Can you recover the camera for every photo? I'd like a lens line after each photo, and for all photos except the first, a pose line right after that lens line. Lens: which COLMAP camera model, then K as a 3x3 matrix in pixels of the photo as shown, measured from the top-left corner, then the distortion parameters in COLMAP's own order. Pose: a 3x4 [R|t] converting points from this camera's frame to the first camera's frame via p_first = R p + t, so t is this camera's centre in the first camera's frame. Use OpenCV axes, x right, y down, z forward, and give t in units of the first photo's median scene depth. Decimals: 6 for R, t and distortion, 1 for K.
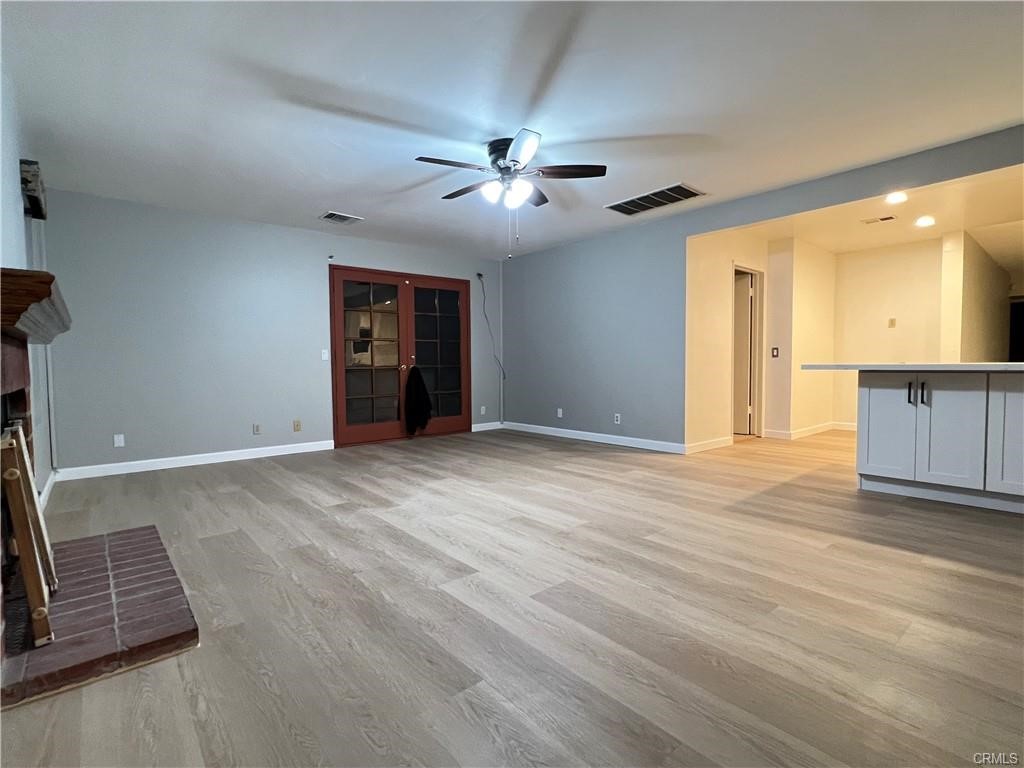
lens RADIAL K [[482.1, 0, 509.2], [0, 482.1, 385.3], [0, 0, 1]] dist [0.003159, 0.000209]
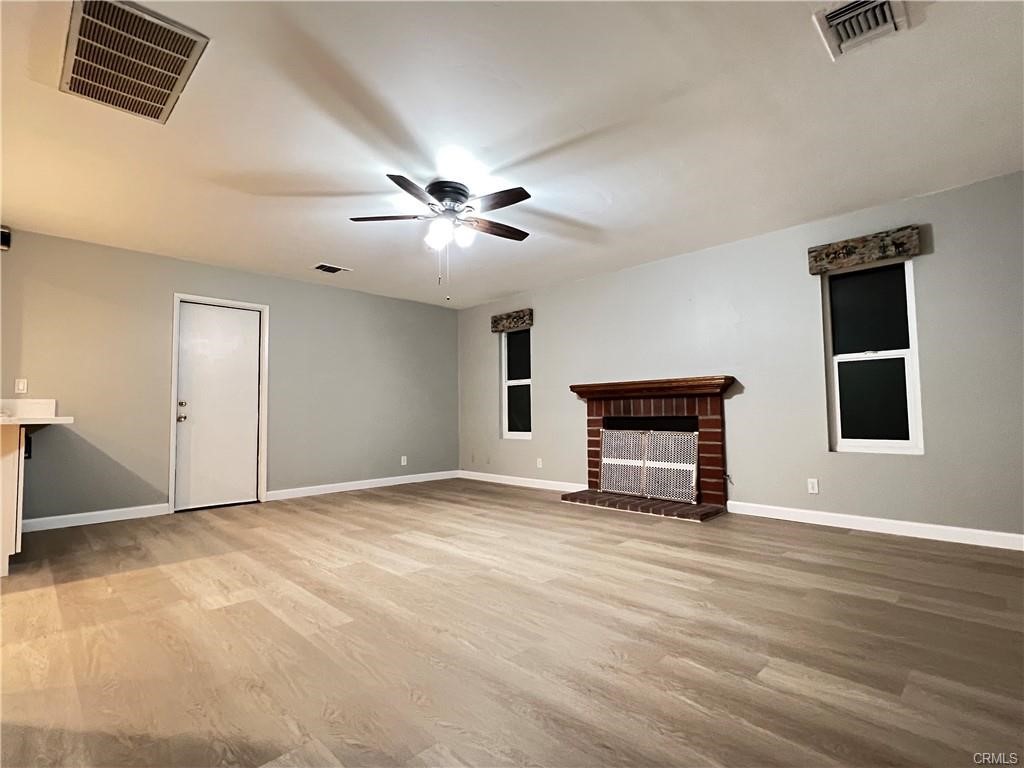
lens RADIAL K [[482.1, 0, 513.4], [0, 482.1, 380.9], [0, 0, 1]] dist [0.003159, 0.000209]
pose [[-0.996066, 0.014098, -0.087480, -0.039572], [0.016075, 0.999630, -0.021937, -0.074763], [0.087139, -0.023257, -0.995925, 1.917996]]
